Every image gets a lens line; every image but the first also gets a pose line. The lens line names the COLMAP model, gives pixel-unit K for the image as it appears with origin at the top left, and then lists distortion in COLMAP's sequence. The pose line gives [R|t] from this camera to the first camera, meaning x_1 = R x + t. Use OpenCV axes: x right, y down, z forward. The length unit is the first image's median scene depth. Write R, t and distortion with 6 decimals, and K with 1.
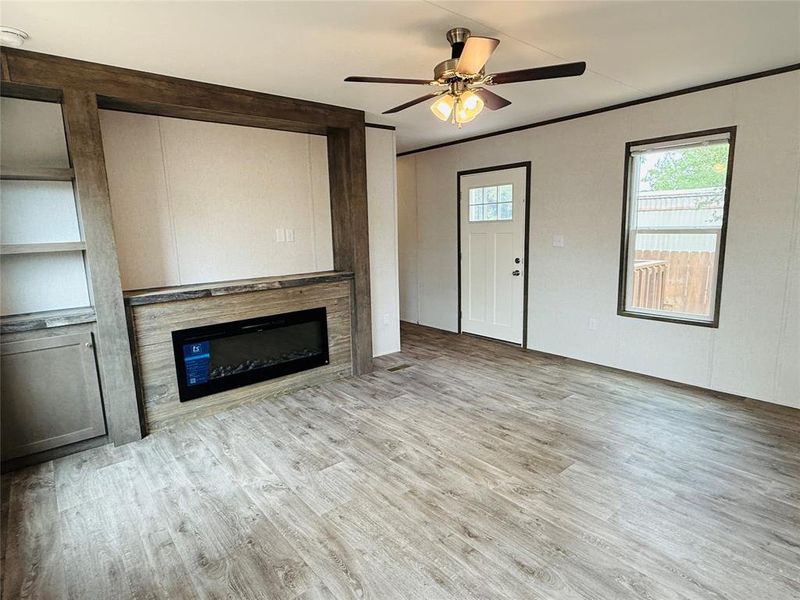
lens RADIAL K [[443.5, 0, 400.8], [0, 443.5, 298.1], [0, 0, 1]] dist [0.022720, -0.000331]
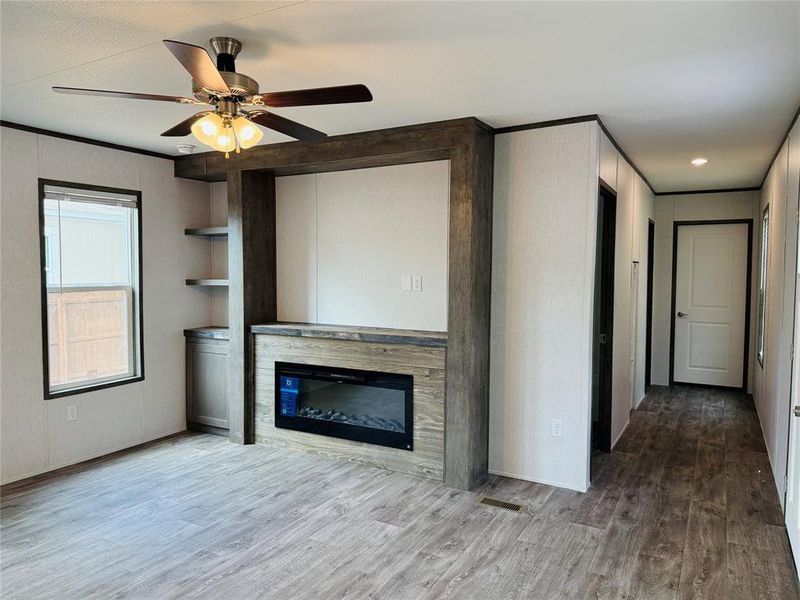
lens RADIAL K [[566.6, 0, 399.7], [0, 566.6, 293.7], [0, 0, 1]] dist [-0.000290, -0.004872]
pose [[0.341708, 0.076228, -0.936710, 0.837270], [-0.158113, 0.987161, 0.022654, -0.159691], [0.926410, 0.140365, 0.349373, 0.697168]]
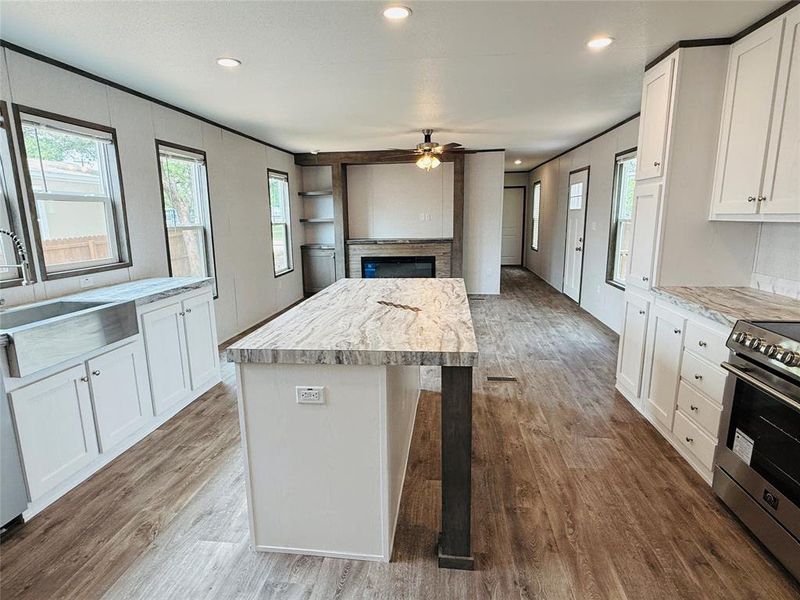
lens RADIAL K [[441.1, 0, 398.6], [0, 441.1, 302.5], [0, 0, 1]] dist [0.001900, 0.000073]
pose [[0.683087, 0.159357, -0.712739, 1.219405], [-0.120719, 0.987117, 0.105007, 0.040255], [0.720291, 0.014312, 0.693524, -0.441878]]
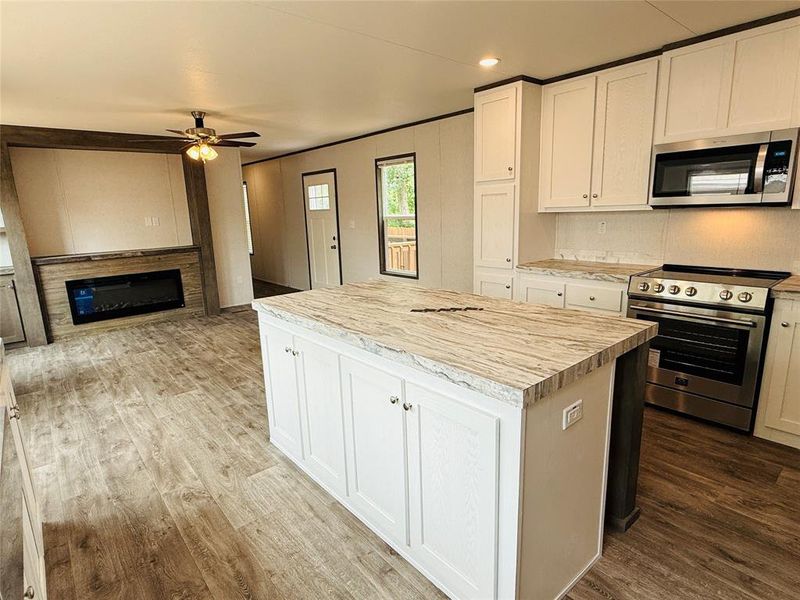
lens RADIAL K [[441.1, 0, 398.6], [0, 441.1, 302.5], [0, 0, 1]] dist [0.001900, 0.000073]
pose [[0.999956, -0.008201, 0.004647, 0.648050], [0.007975, 0.998868, 0.046895, 0.078510], [-0.005026, -0.046856, 0.998889, -0.584697]]
